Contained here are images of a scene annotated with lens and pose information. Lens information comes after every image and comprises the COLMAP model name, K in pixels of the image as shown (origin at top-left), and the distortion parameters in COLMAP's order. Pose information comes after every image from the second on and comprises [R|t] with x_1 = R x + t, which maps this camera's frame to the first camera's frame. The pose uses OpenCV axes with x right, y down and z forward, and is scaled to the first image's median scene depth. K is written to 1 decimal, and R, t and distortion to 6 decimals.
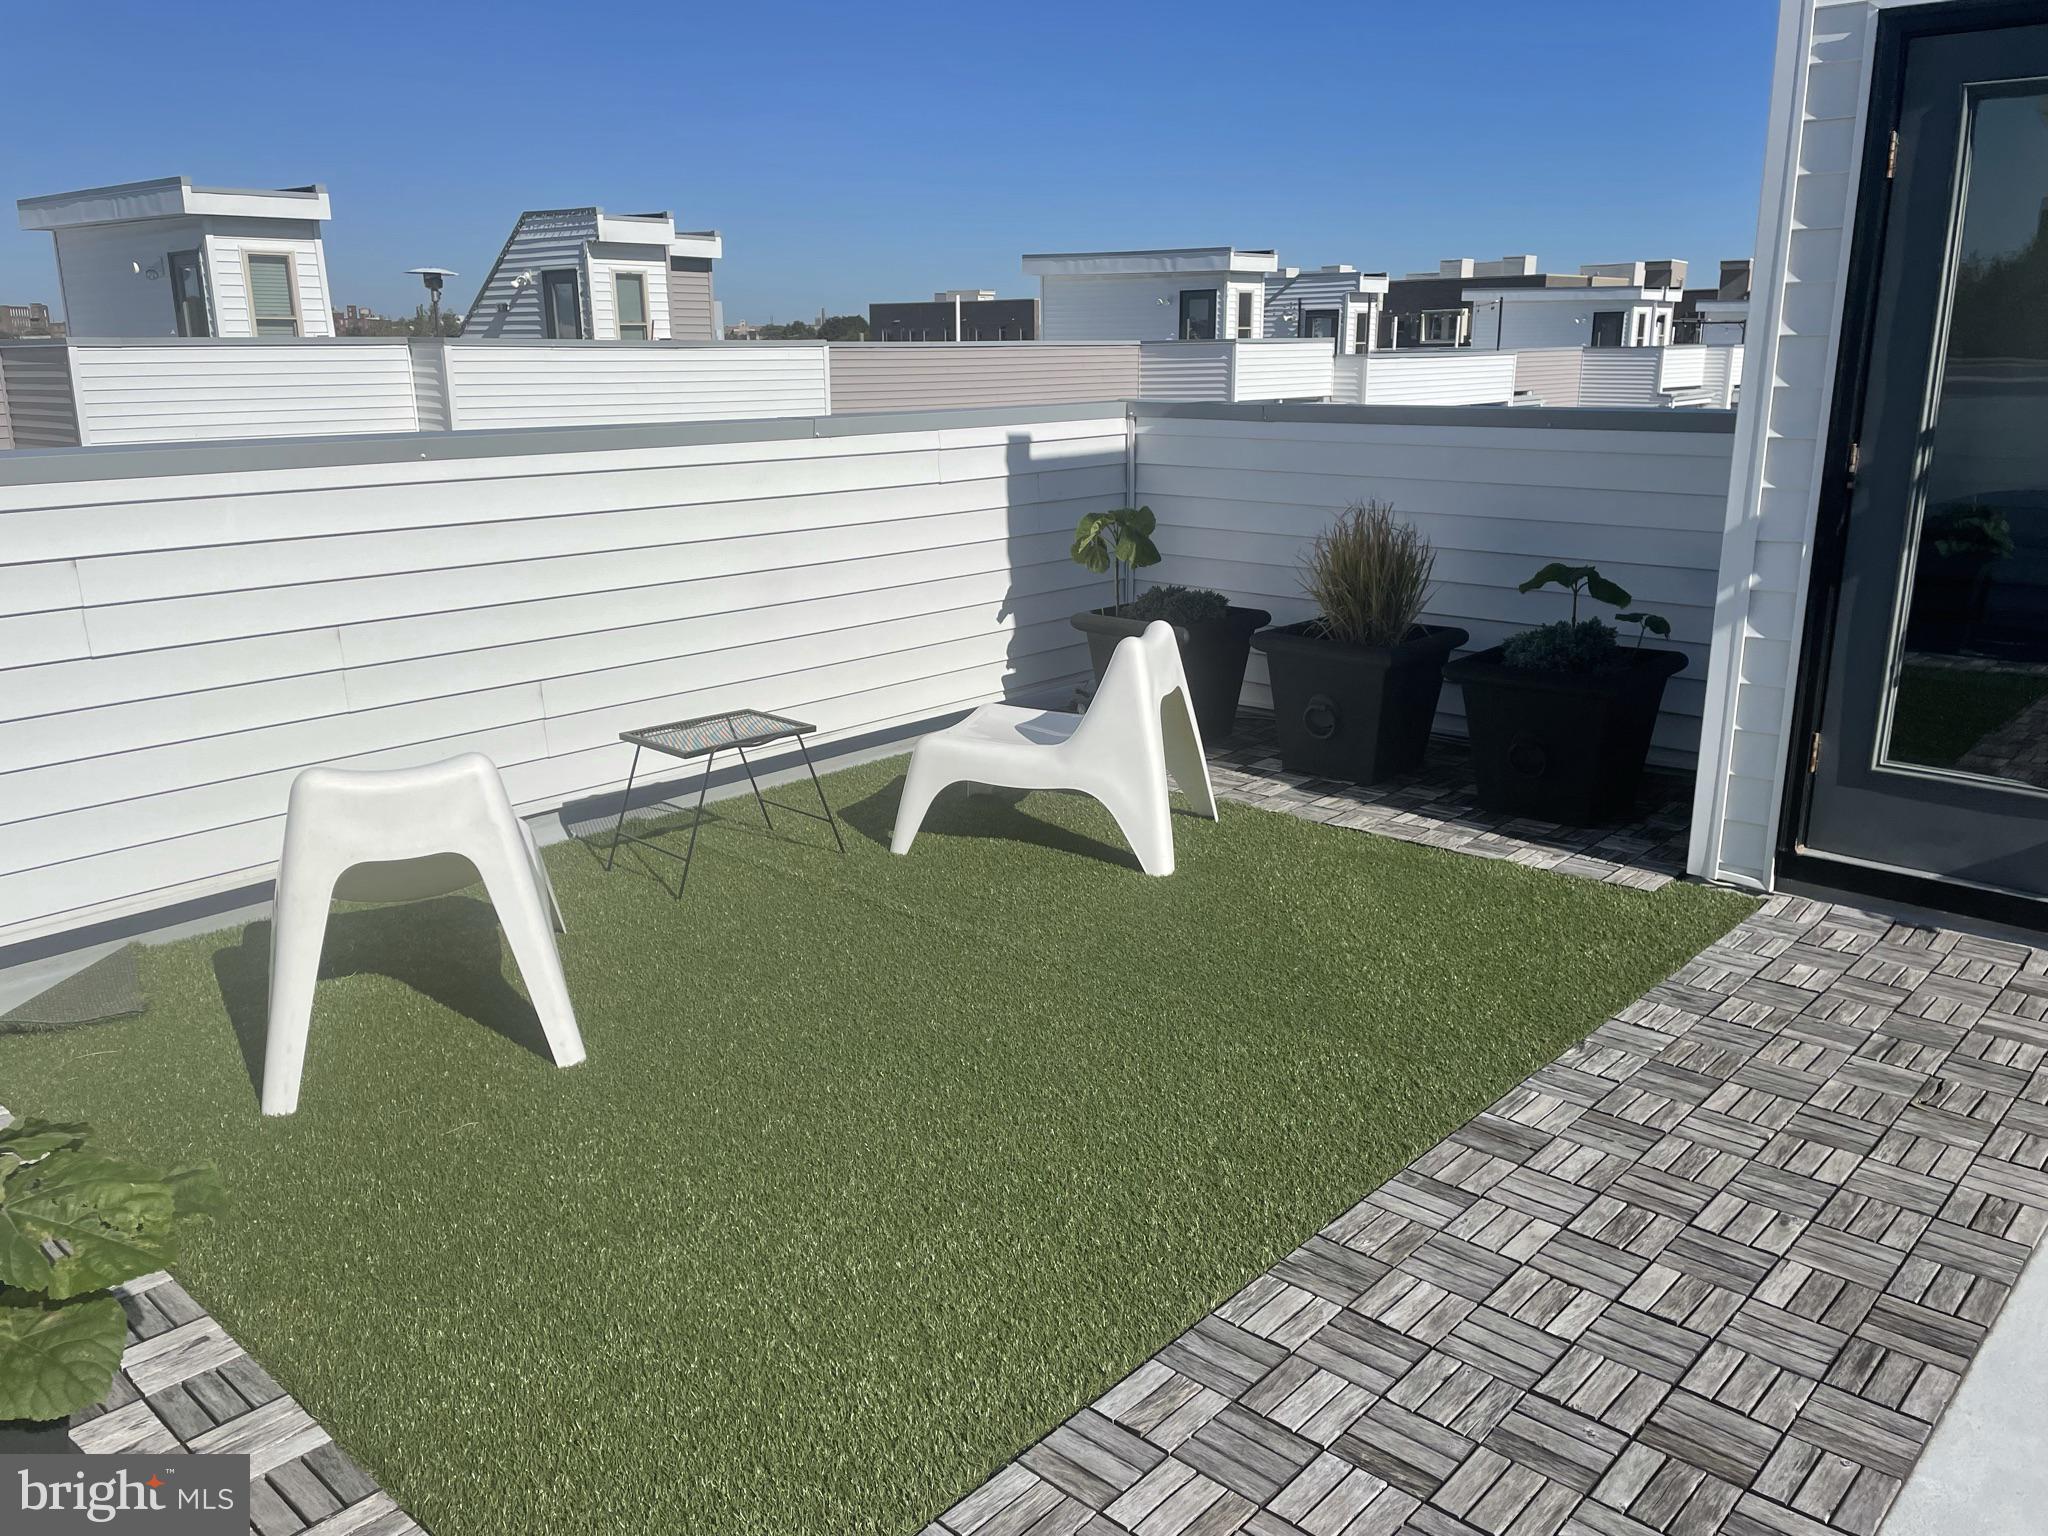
lens RADIAL K [[1540.8, 0, 1034.1], [0, 1540.8, 768.3], [0, 0, 1]] dist [0.082530, -0.091886]
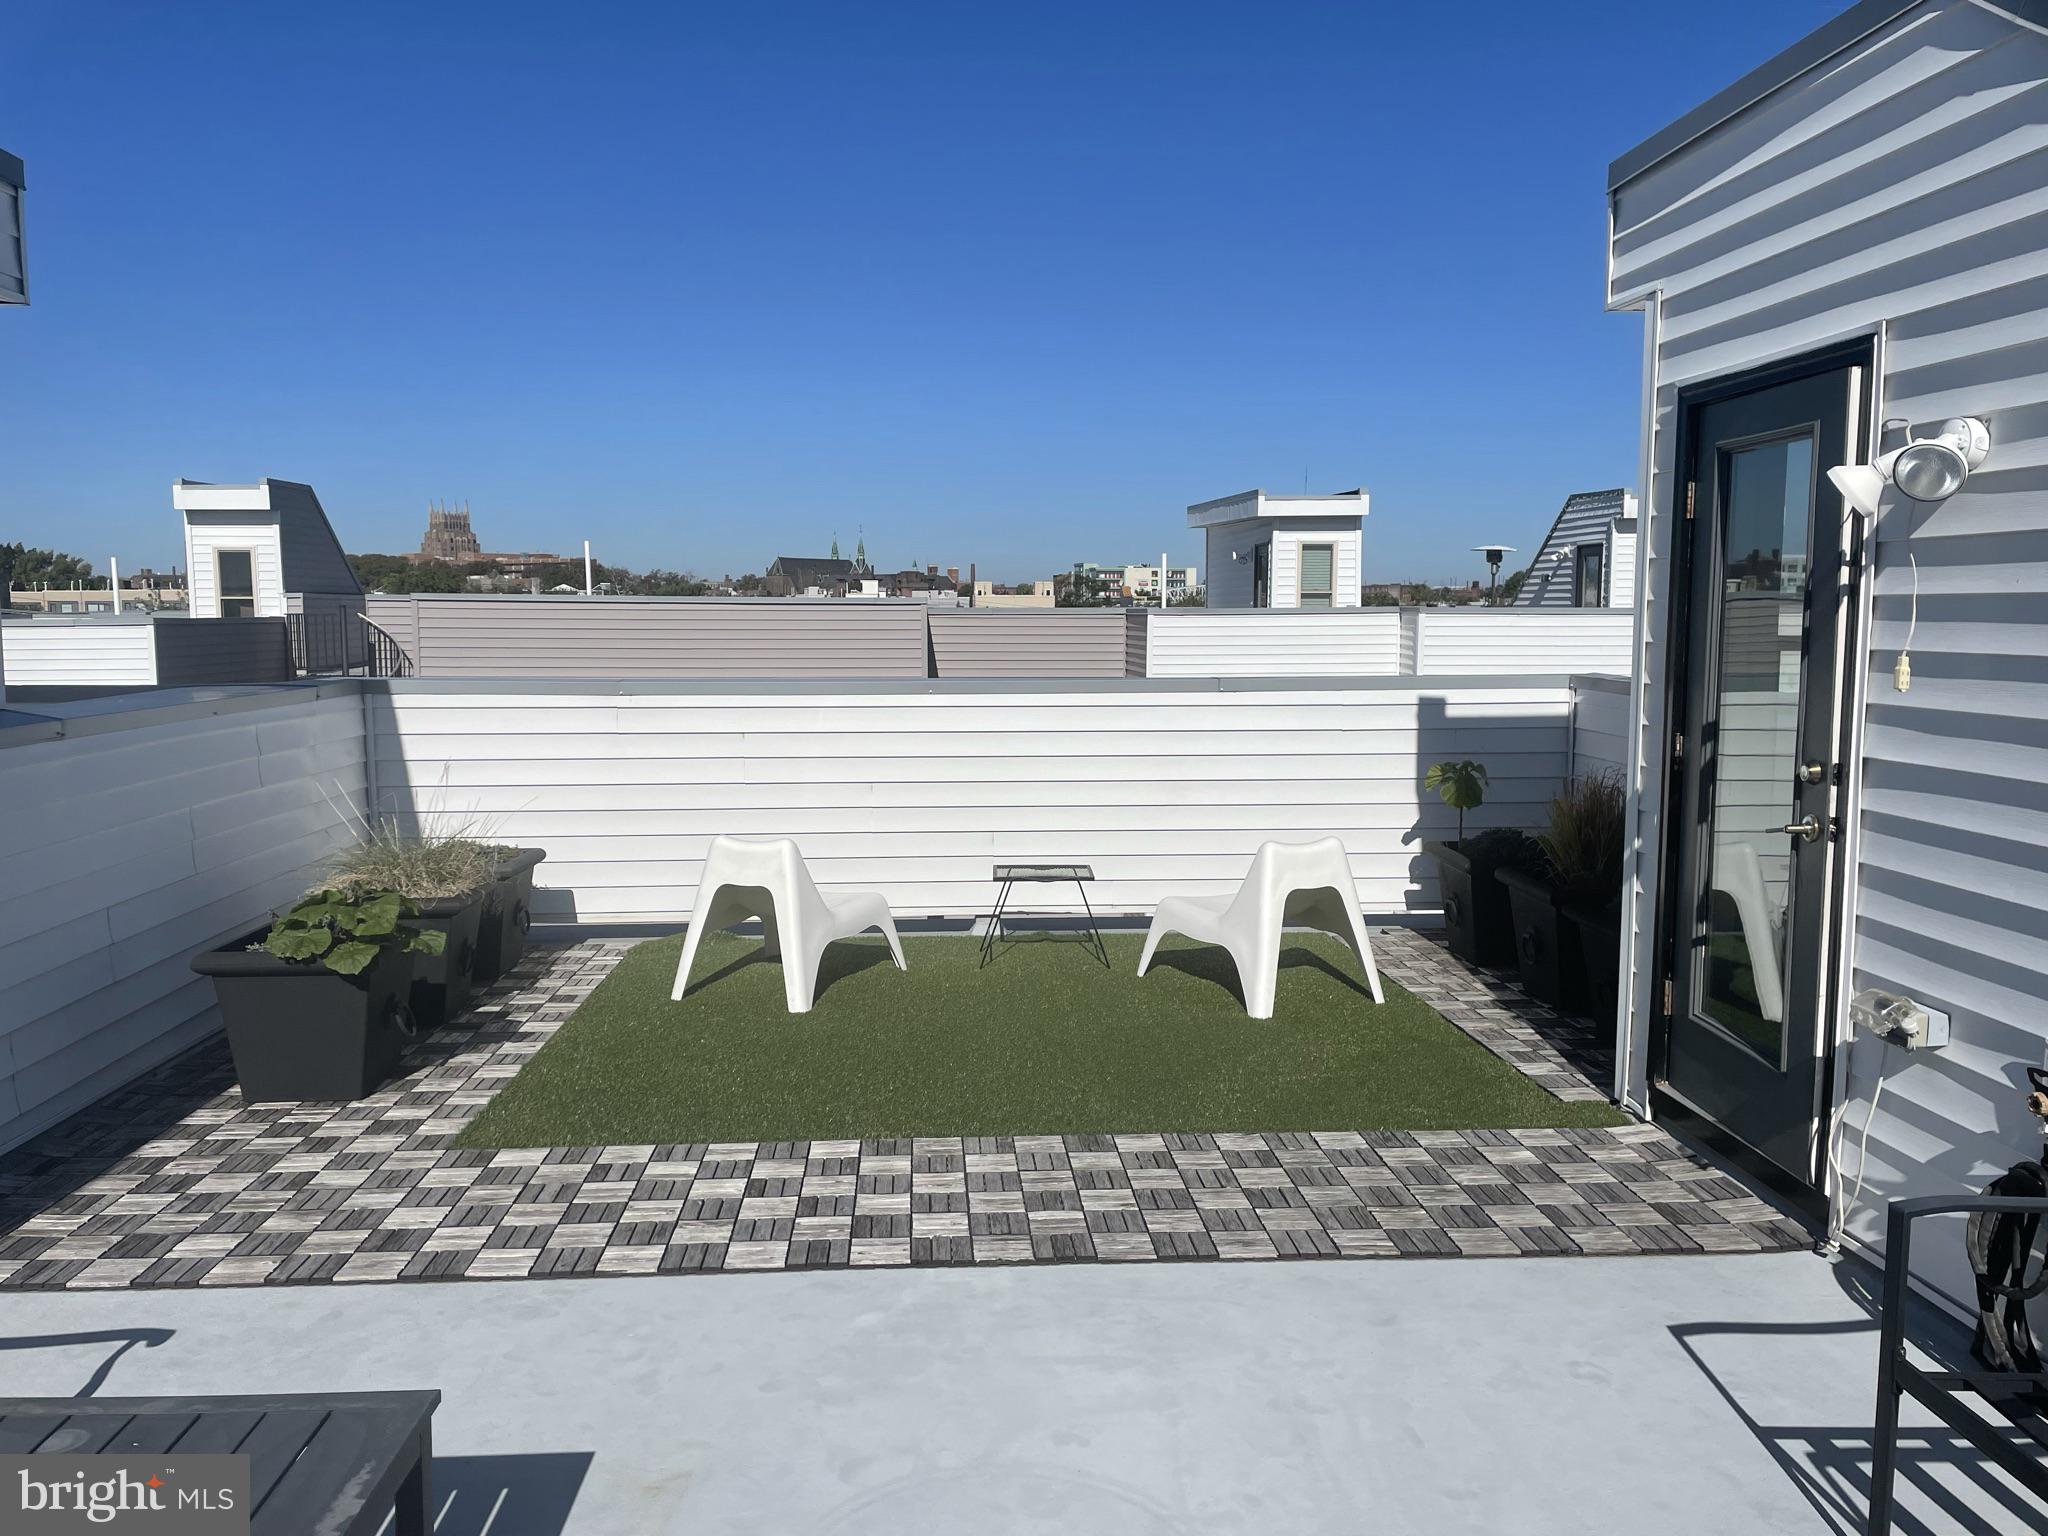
lens RADIAL K [[1540.8, 0, 1003.9], [0, 1540.8, 764.1], [0, 0, 1]] dist [0.082530, -0.091886]
pose [[0.722588, 0.076865, -0.686992, 0.208238], [-0.186770, 0.978547, -0.086961, 0.002932], [0.665570, 0.191147, 0.721443, -0.039003]]
